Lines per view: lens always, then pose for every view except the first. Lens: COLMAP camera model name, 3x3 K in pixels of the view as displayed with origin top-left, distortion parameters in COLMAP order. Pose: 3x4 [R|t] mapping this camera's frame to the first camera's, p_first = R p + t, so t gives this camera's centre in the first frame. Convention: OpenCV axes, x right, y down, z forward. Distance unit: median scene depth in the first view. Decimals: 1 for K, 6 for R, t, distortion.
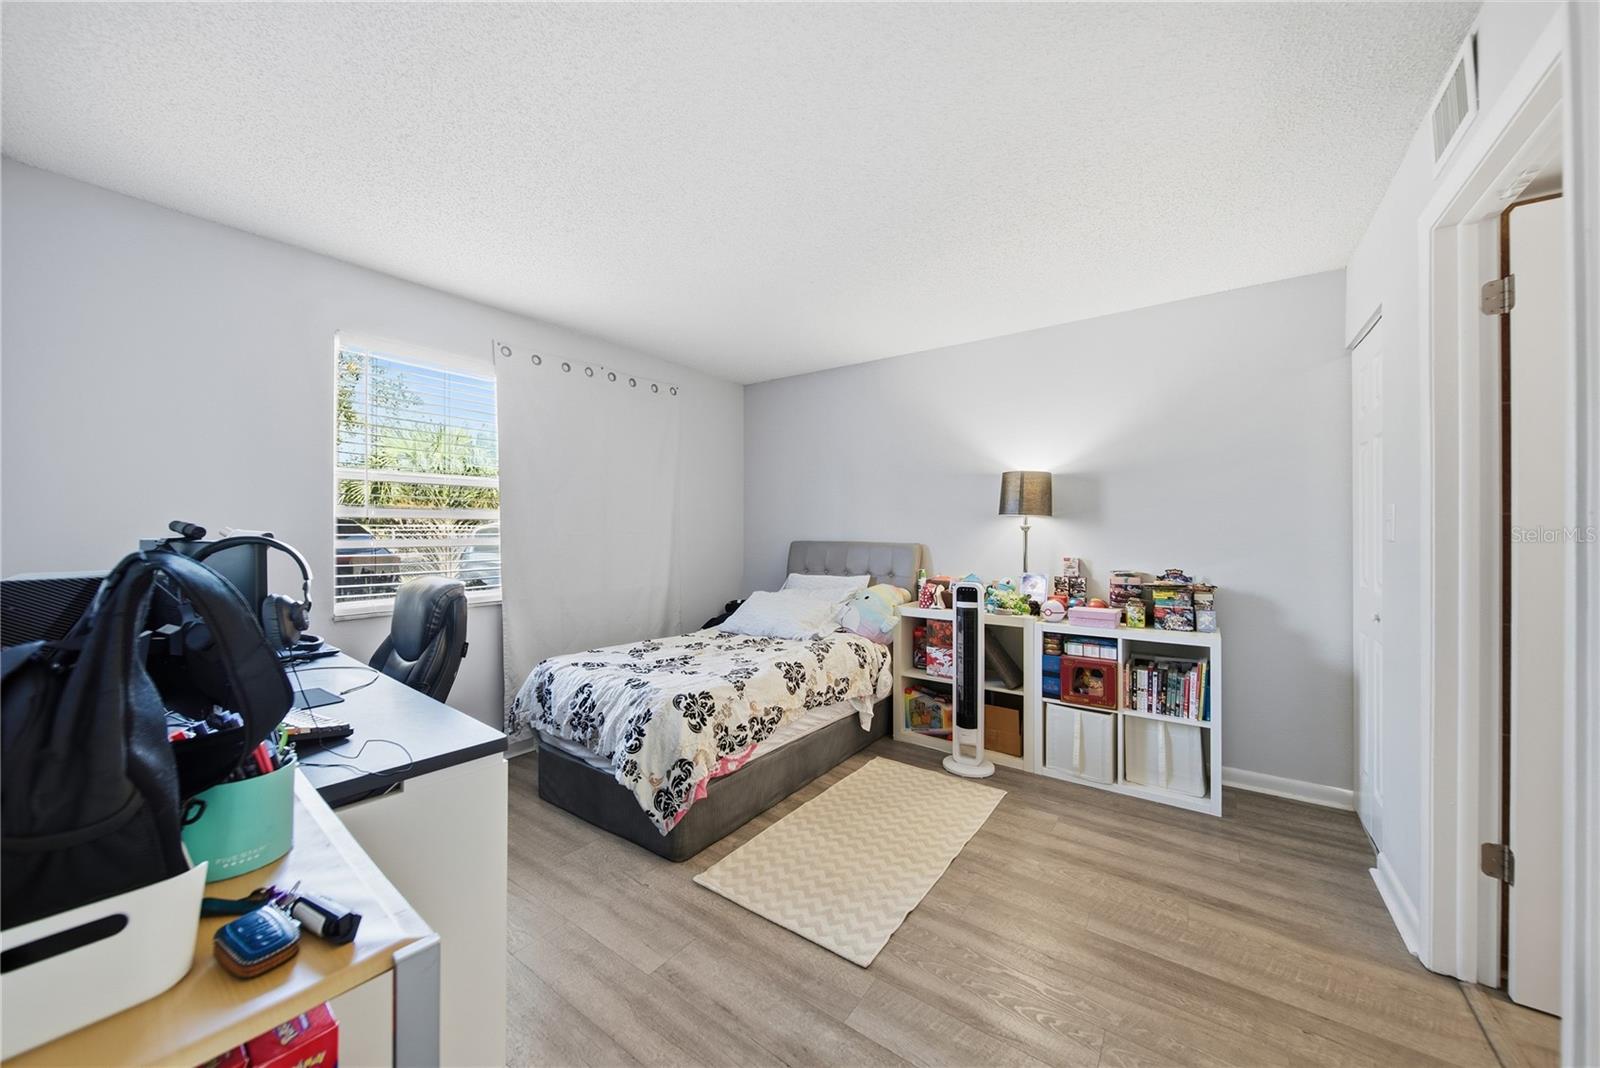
lens RADIAL K [[582.4, 0, 800.0], [0, 582.4, 531.4], [0, 0, 1]] dist [0.000184, -0.000100]
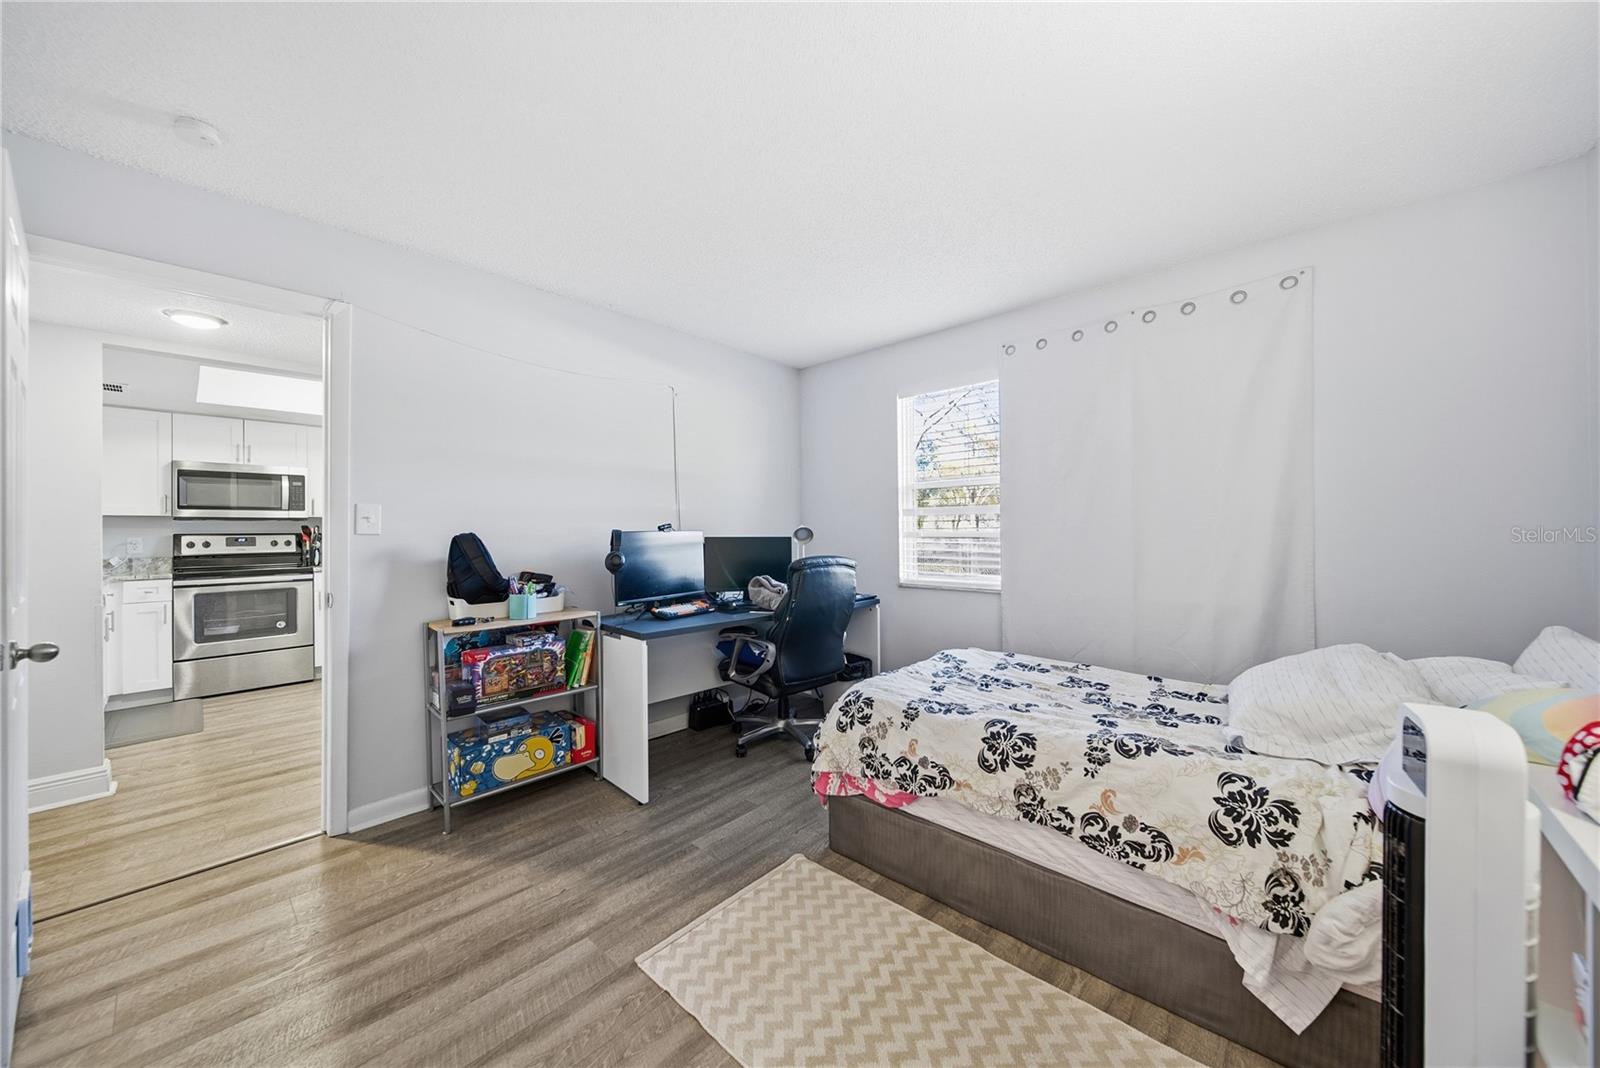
lens RADIAL K [[582.4, 0, 800.0], [0, 582.4, 531.4], [0, 0, 1]] dist [0.000184, -0.000100]
pose [[-0.138756, 0.003183, -0.990321, 0.694588], [0.010065, 0.999948, 0.001804, 0.009212], [0.990275, -0.009717, -0.138781, 0.934336]]
